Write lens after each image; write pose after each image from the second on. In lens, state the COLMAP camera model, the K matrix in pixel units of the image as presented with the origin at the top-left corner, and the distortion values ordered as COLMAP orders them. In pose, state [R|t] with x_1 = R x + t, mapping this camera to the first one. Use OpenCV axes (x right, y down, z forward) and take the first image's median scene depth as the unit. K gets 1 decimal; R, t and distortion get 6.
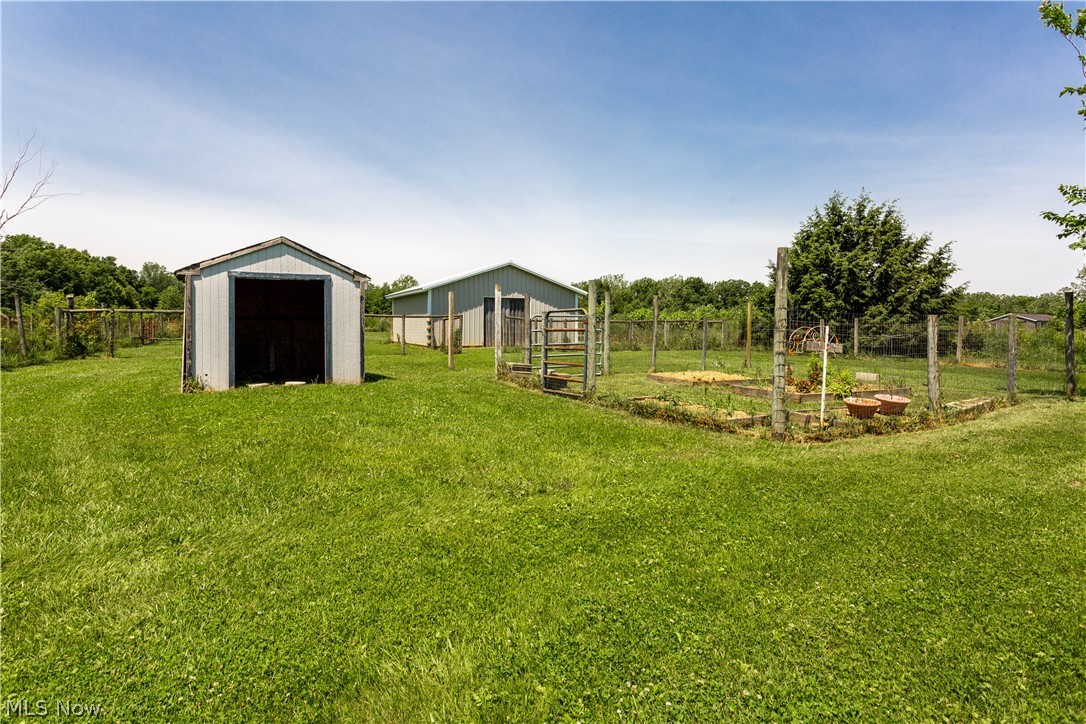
lens RADIAL K [[581.0, 0, 527.0], [0, 581.0, 348.6], [0, 0, 1]] dist [-0.006004, -0.000766]
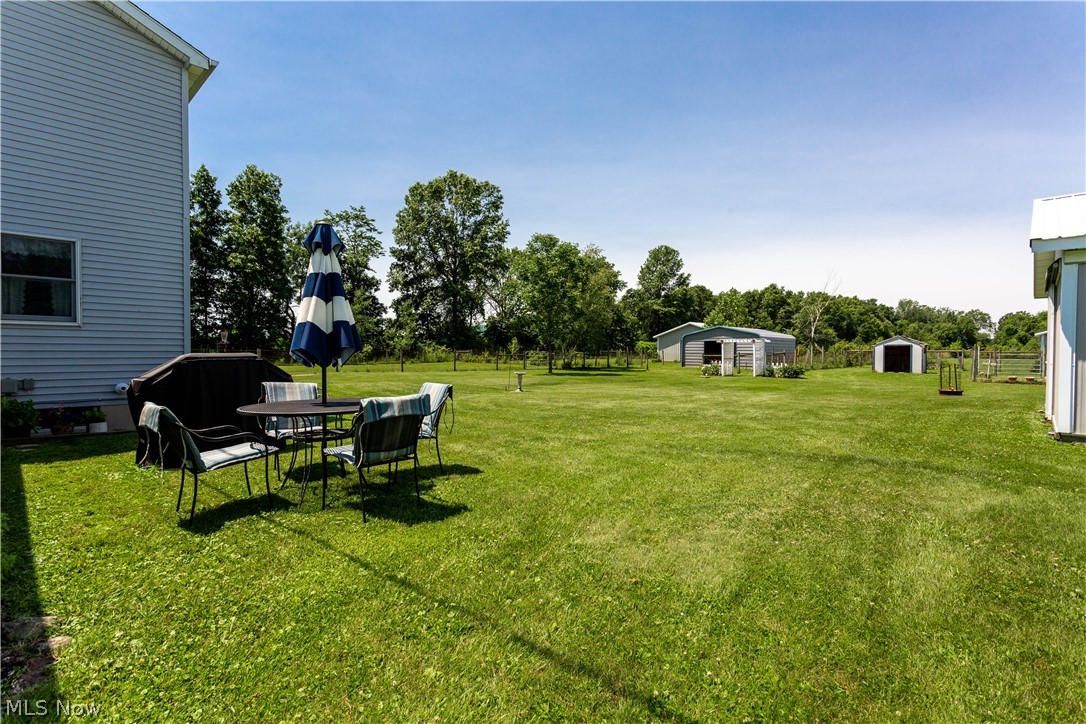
lens RADIAL K [[538.1, 0, 543.0], [0, 538.1, 362.0], [0, 0, 1]] dist [-0.023044, 0.001174]
pose [[0.382268, 0.011420, -0.923981, 1.649816], [-0.029801, 0.999556, 0.000025, 0.052486], [0.923571, 0.027526, 0.382439, -2.151603]]
